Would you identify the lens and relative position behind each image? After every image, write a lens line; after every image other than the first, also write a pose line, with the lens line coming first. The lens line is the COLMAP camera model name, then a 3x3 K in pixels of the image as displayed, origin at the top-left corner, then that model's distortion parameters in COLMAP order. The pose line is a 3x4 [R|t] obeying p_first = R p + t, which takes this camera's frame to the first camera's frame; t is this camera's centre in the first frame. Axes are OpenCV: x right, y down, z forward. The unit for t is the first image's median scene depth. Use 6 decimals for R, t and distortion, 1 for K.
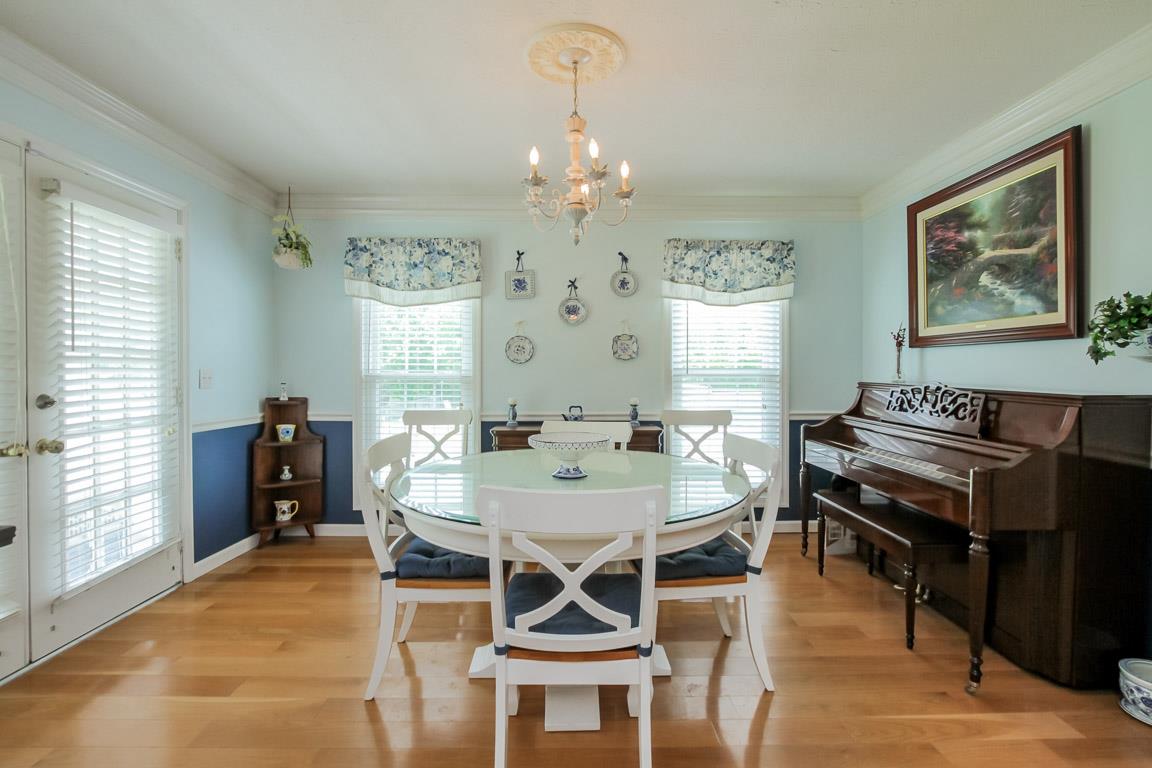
lens RADIAL K [[541.8, 0, 579.0], [0, 541.8, 377.9], [0, 0, 1]] dist [-0.000861, 0.000141]
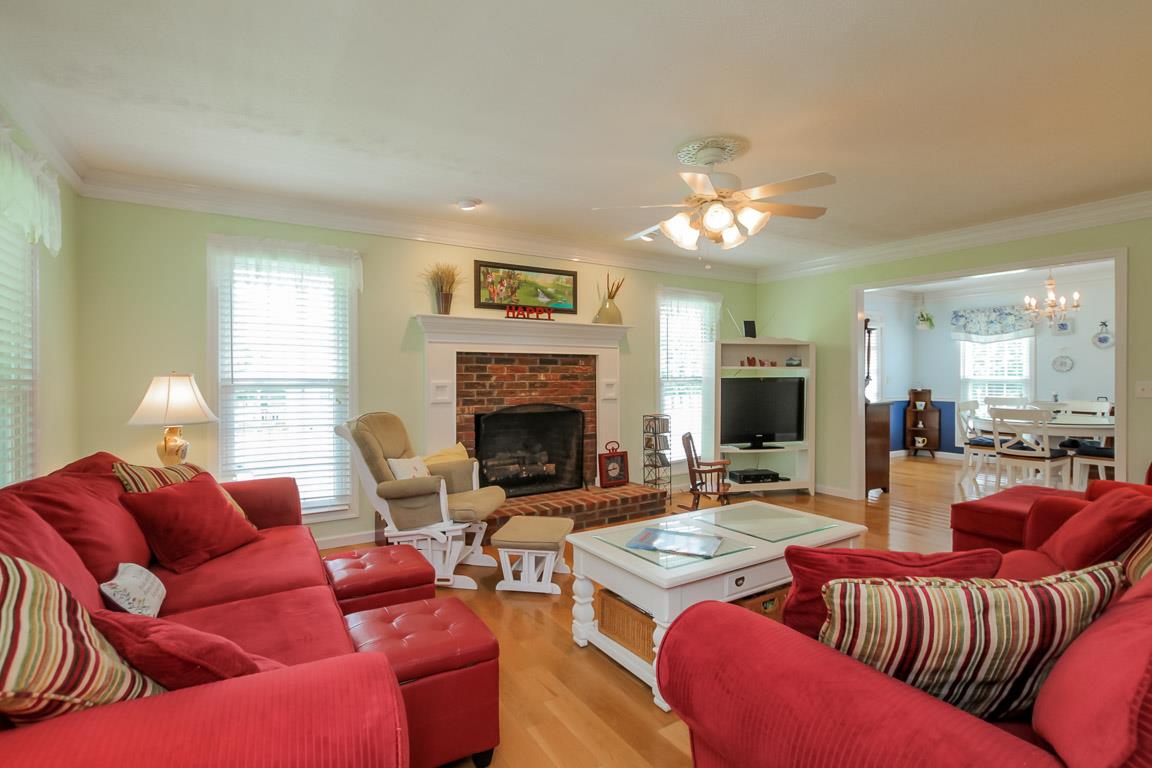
lens RADIAL K [[541.8, 0, 579.0], [0, 541.8, 377.9], [0, 0, 1]] dist [-0.000861, 0.000141]
pose [[0.528434, -0.000477, -0.848974, 0.561952], [-0.004897, 0.999981, -0.003610, 0.006354], [0.848960, 0.006065, 0.528422, -1.274650]]
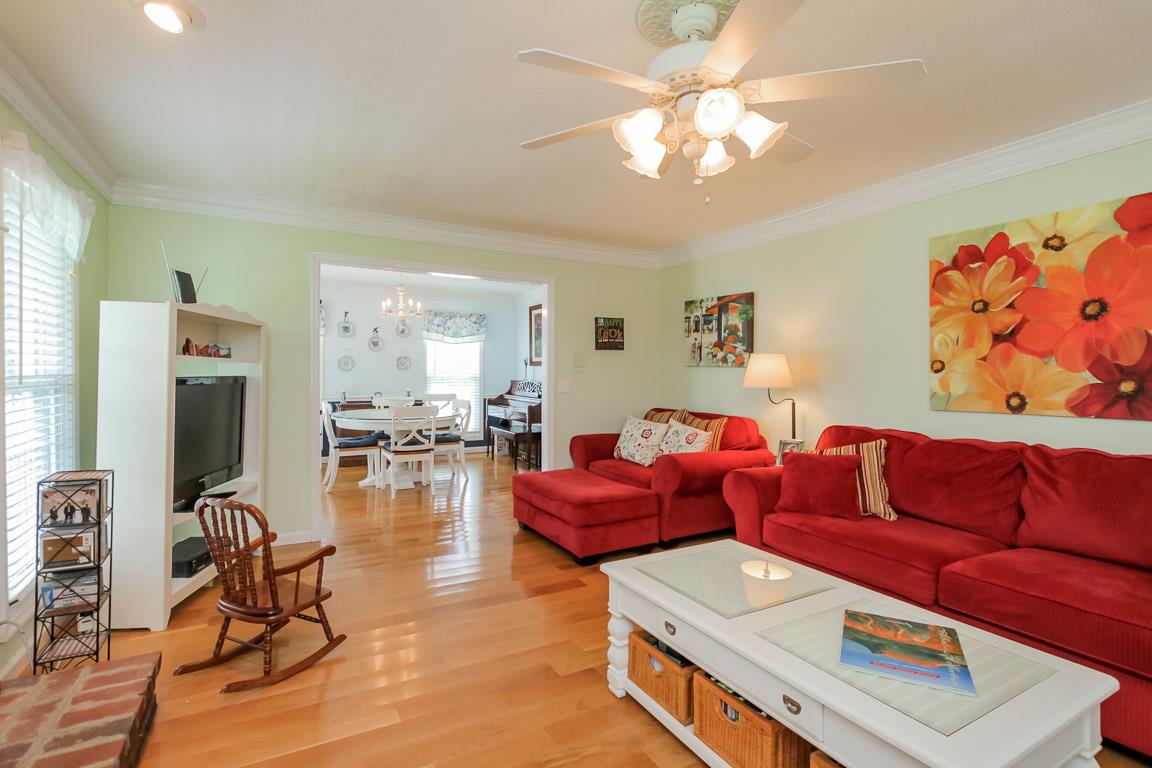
lens RADIAL K [[541.8, 0, 579.0], [0, 541.8, 377.9], [0, 0, 1]] dist [-0.000861, 0.000141]
pose [[0.883686, -0.000706, 0.468080, -0.283141], [0.002199, 0.999994, -0.002644, 0.004589], [-0.468076, 0.003366, 0.883682, -1.080383]]
